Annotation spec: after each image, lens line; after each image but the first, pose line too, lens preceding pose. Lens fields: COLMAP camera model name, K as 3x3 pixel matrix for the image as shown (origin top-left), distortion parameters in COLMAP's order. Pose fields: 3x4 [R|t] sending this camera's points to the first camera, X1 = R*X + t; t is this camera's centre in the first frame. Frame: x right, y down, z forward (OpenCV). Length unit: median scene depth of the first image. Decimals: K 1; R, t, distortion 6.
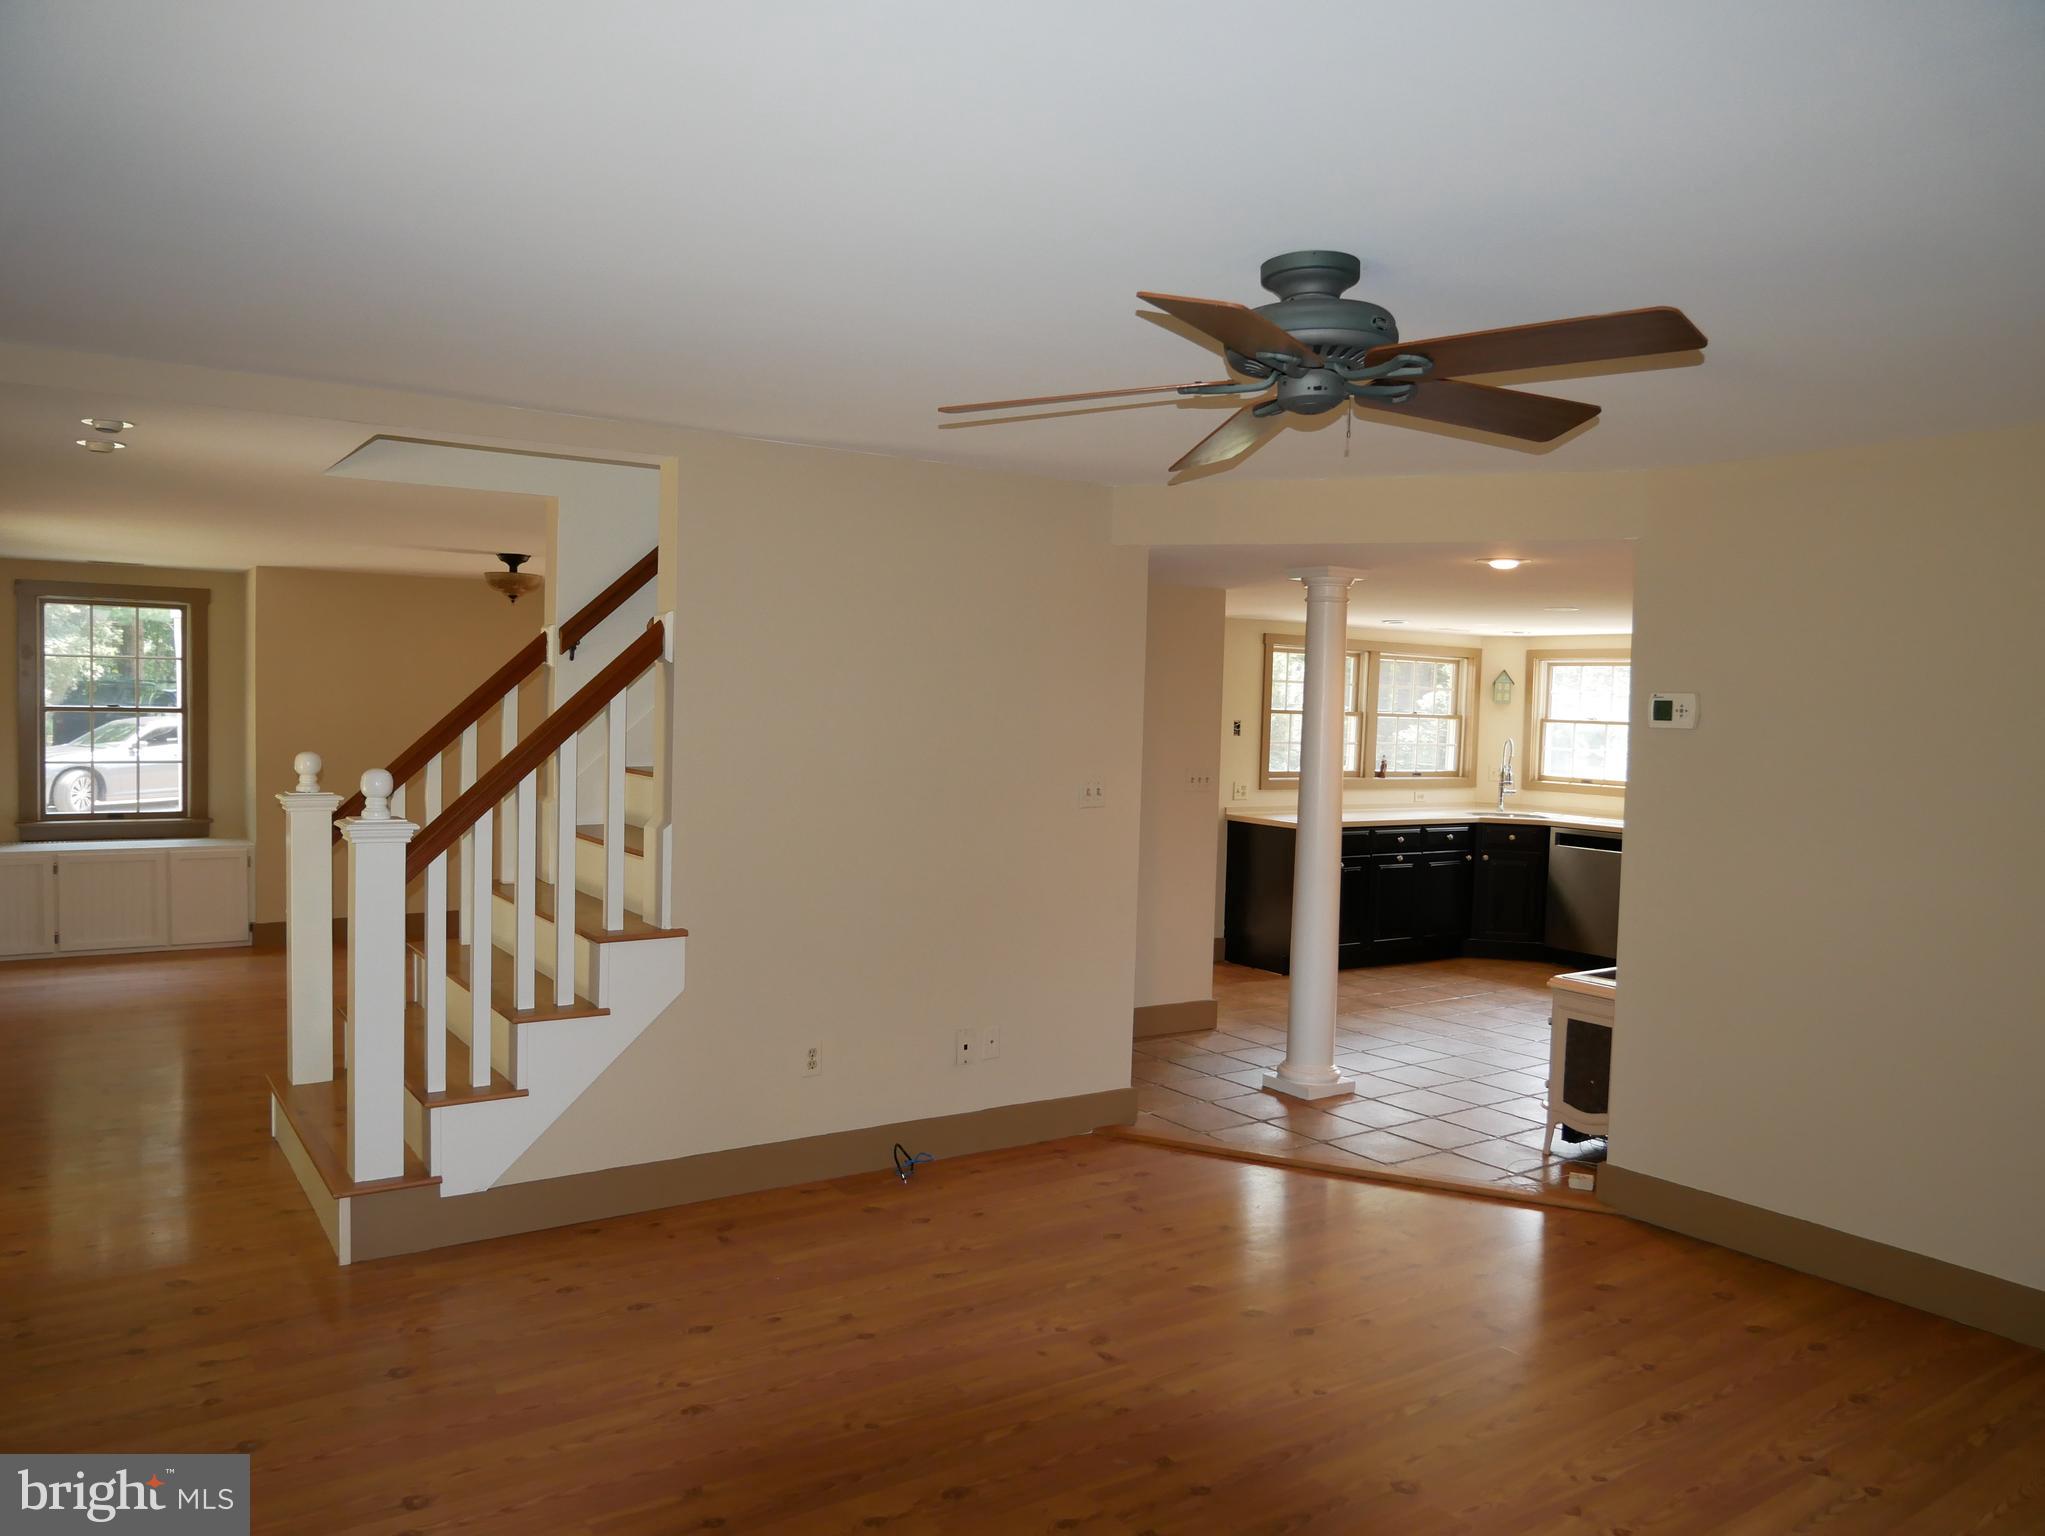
lens RADIAL K [[1440.7, 0, 1022.5], [0, 1440.7, 768.0], [0, 0, 1]] dist [-0.044145, 0.005539]
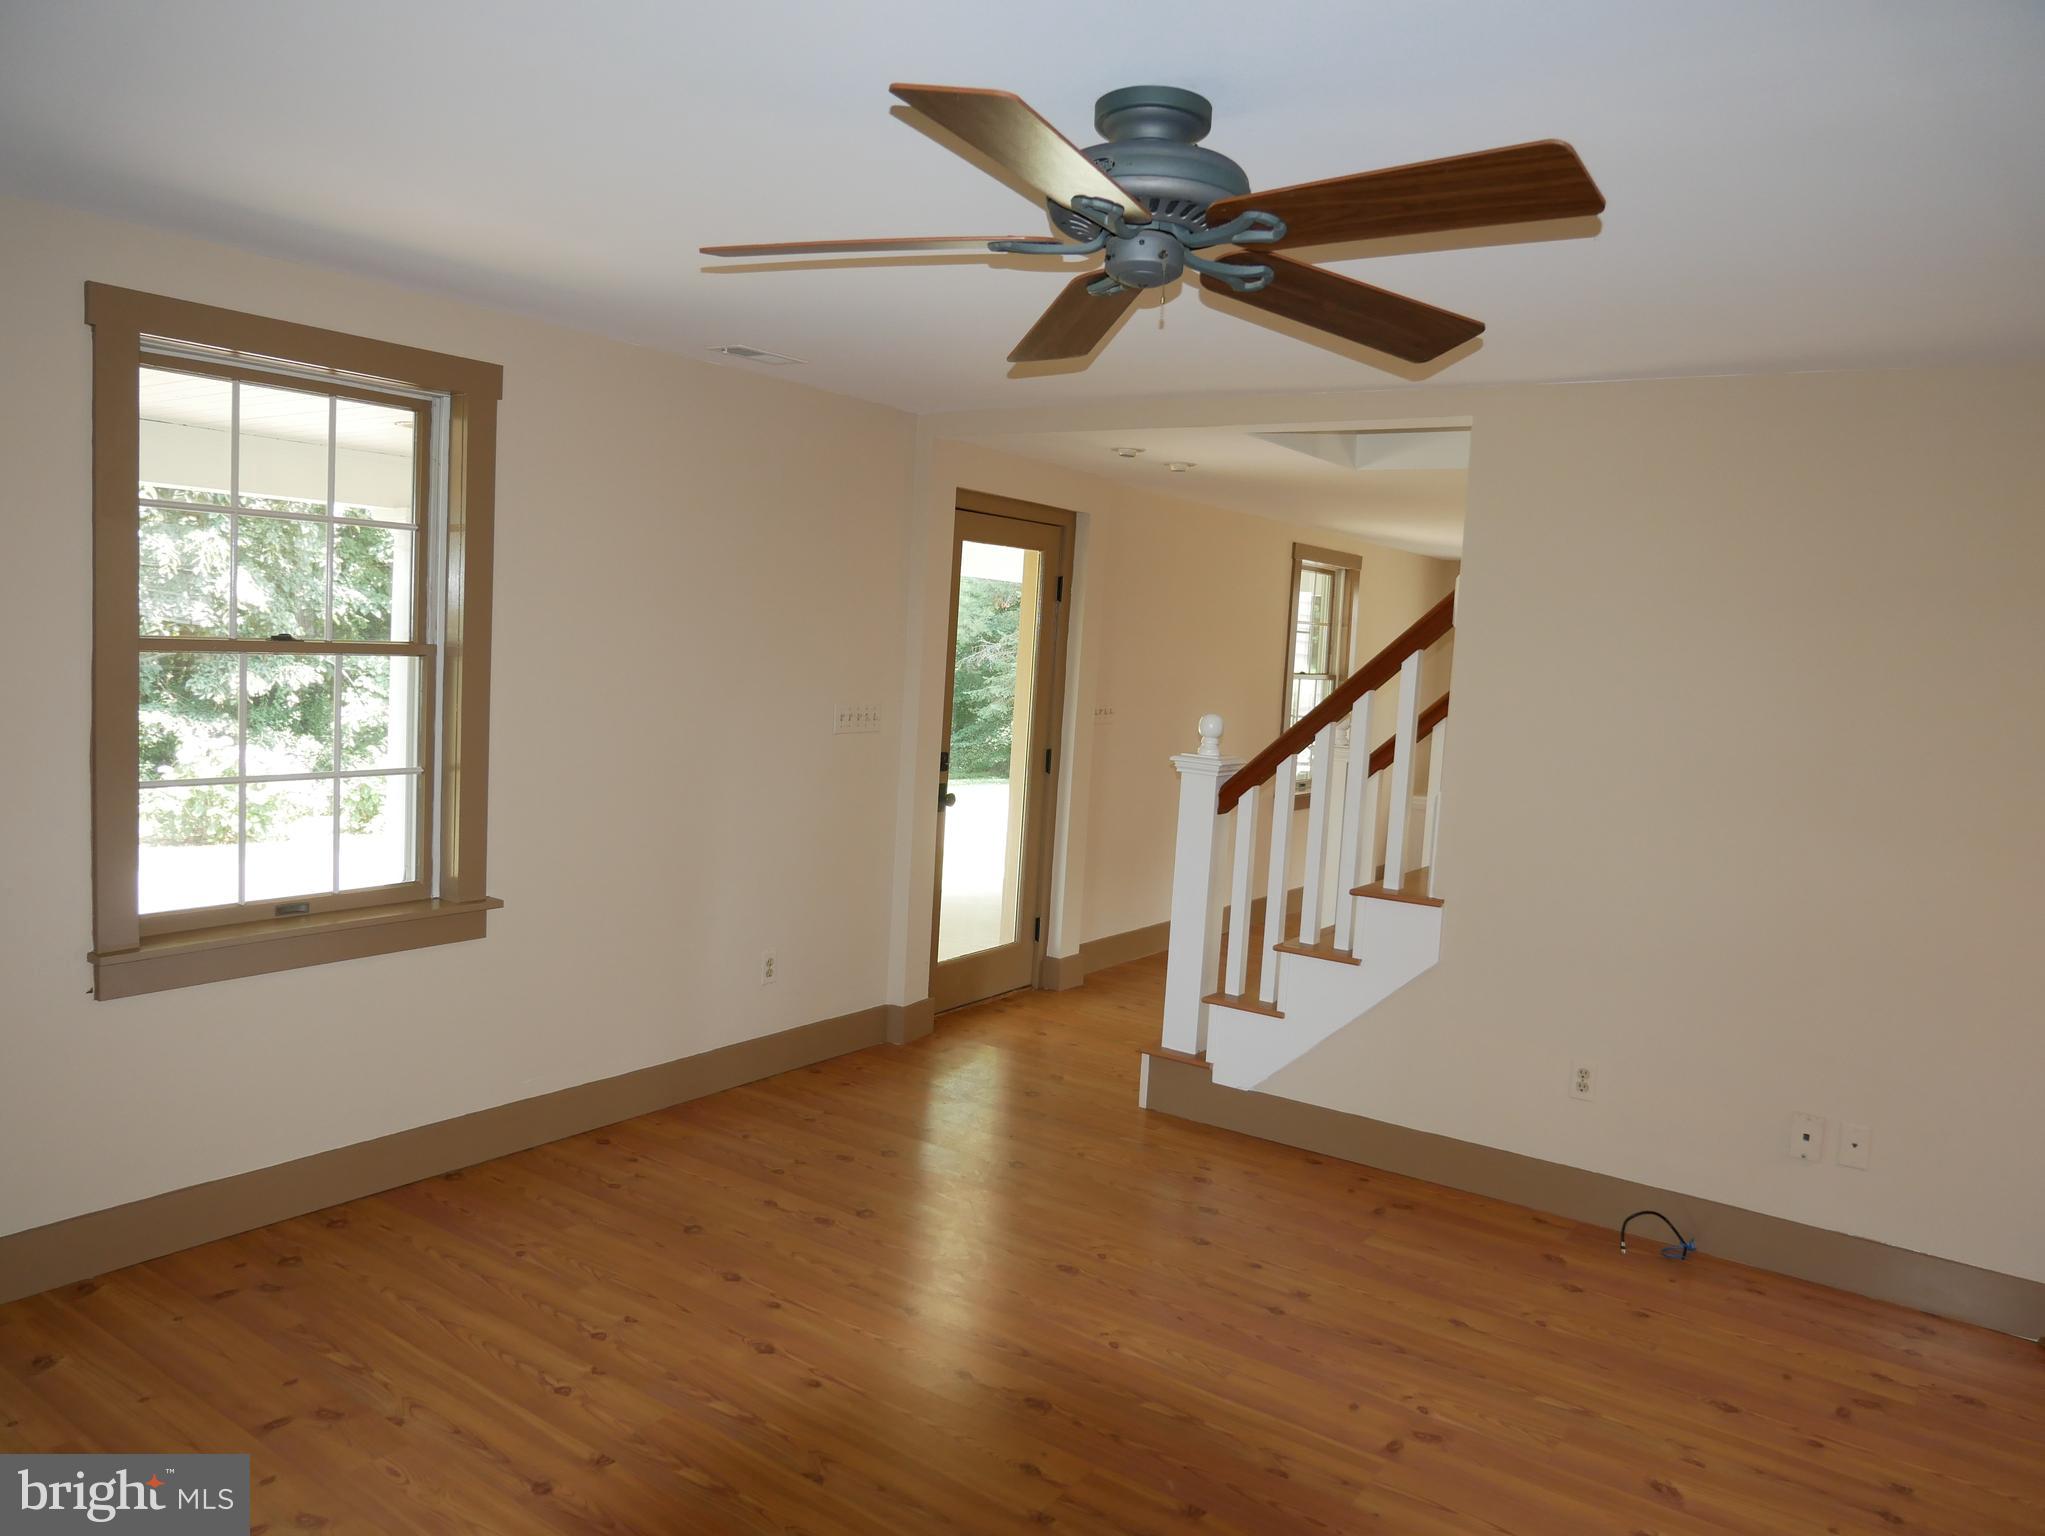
lens RADIAL K [[1469.3, 0, 1022.5], [0, 1469.3, 768.0], [0, 0, 1]] dist [-0.037022, 0.006874]
pose [[0.356142, 0.081170, -0.930900, 0.618711], [-0.087162, 0.994762, 0.053392, -0.005414], [0.930358, 0.062124, 0.361351, 0.395445]]
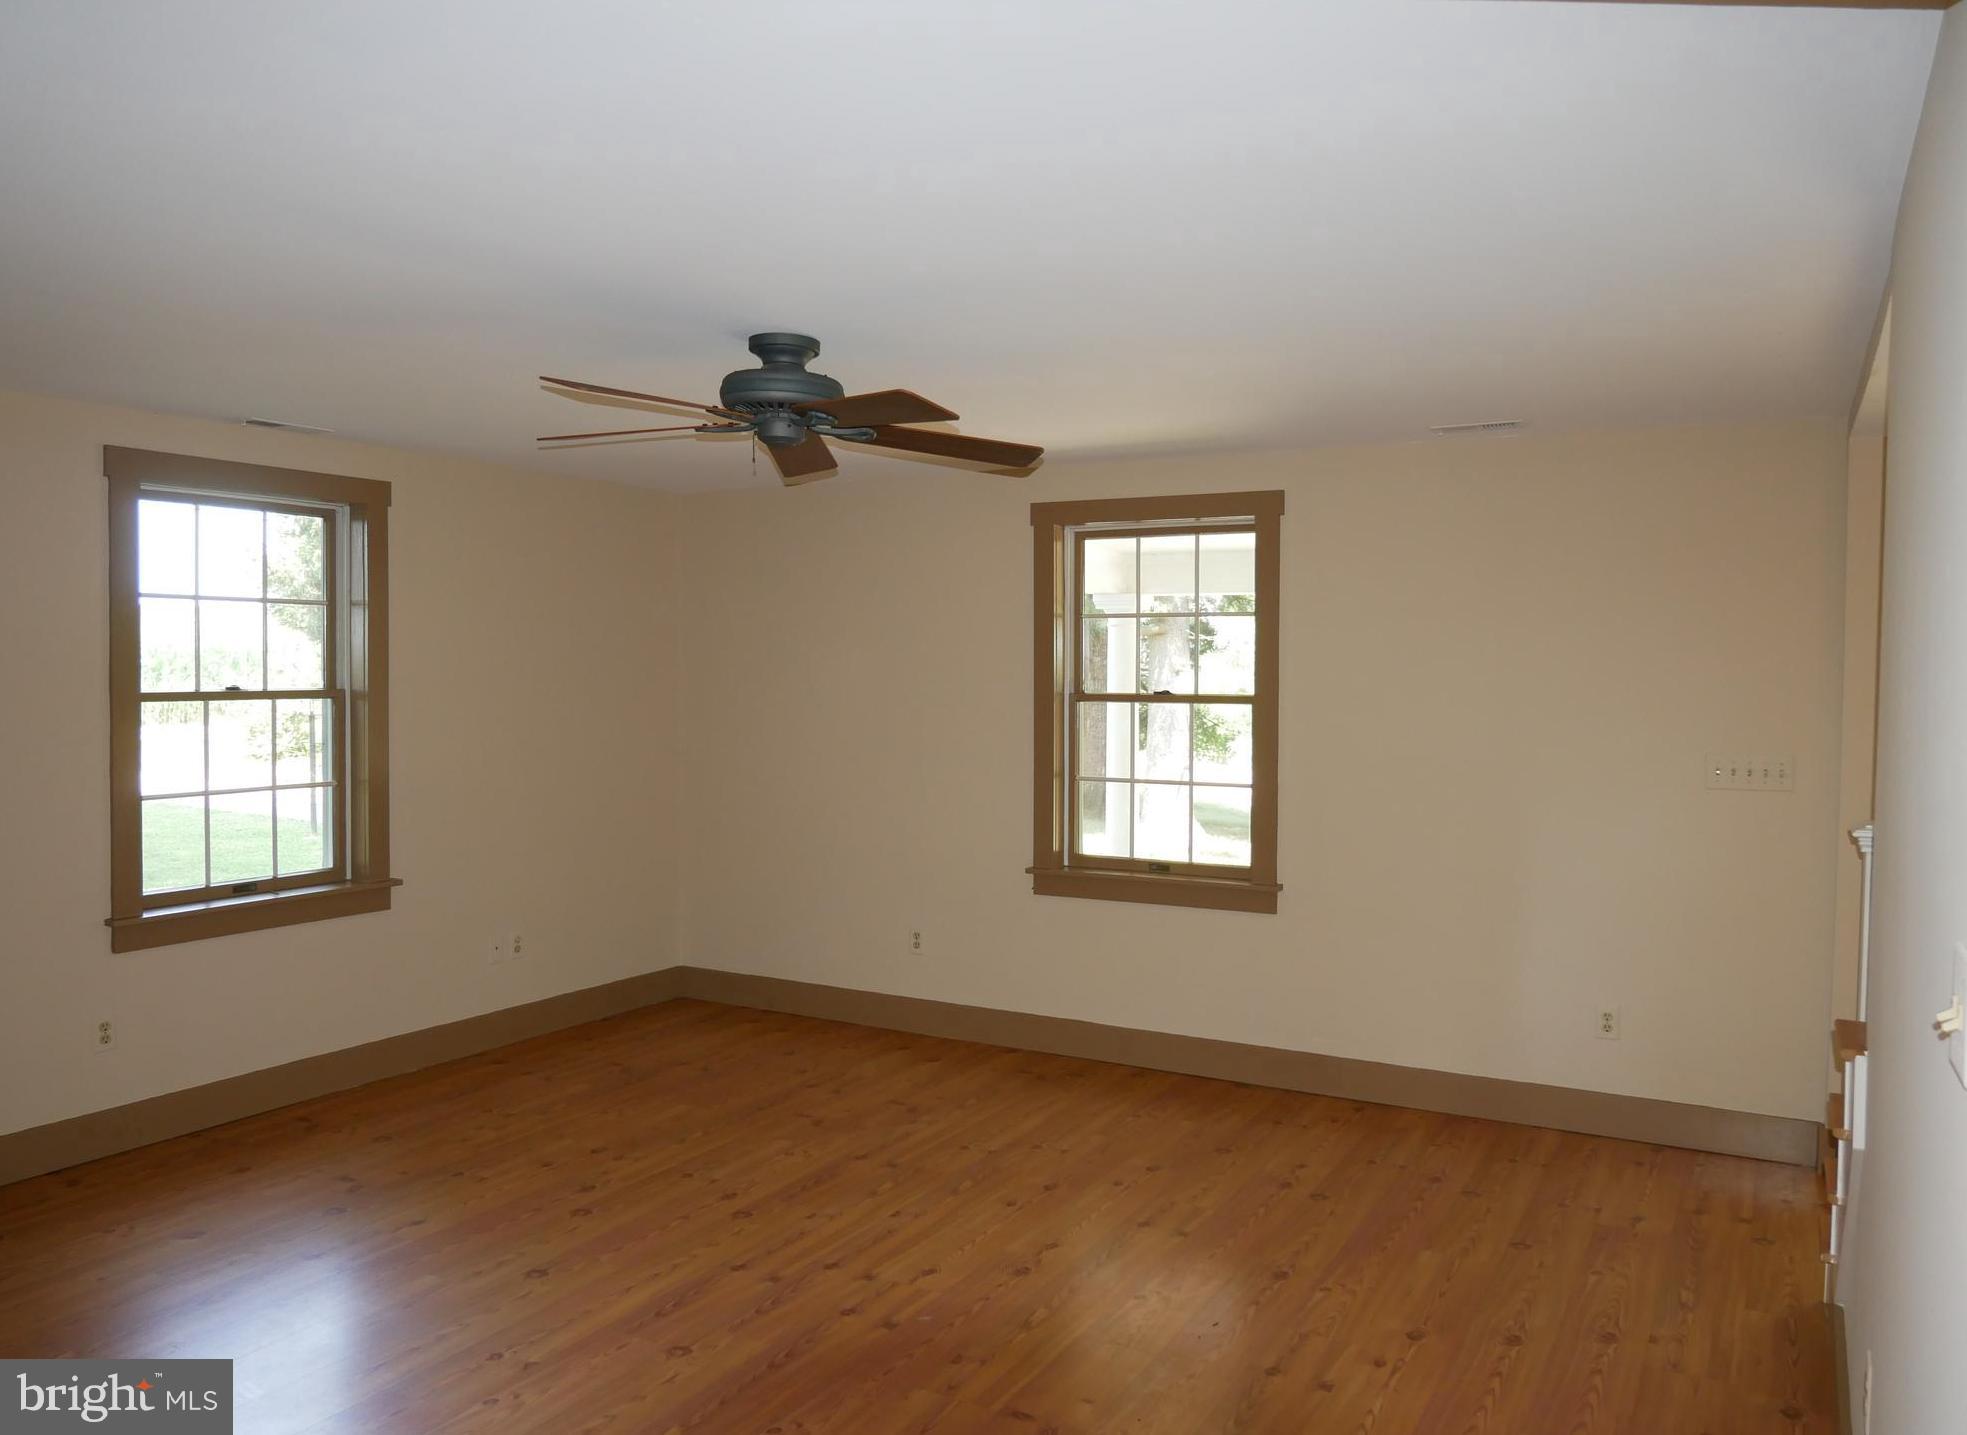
lens RADIAL K [[1450.7, 0, 983.5], [0, 1450.7, 717.5], [0, 0, 1]] dist [0.001349, -0.003302]
pose [[-0.890463, -0.012930, -0.454871, 0.409113], [-0.046745, 0.996907, 0.063171, -0.054654], [0.452648, 0.077515, -0.888314, 1.458484]]
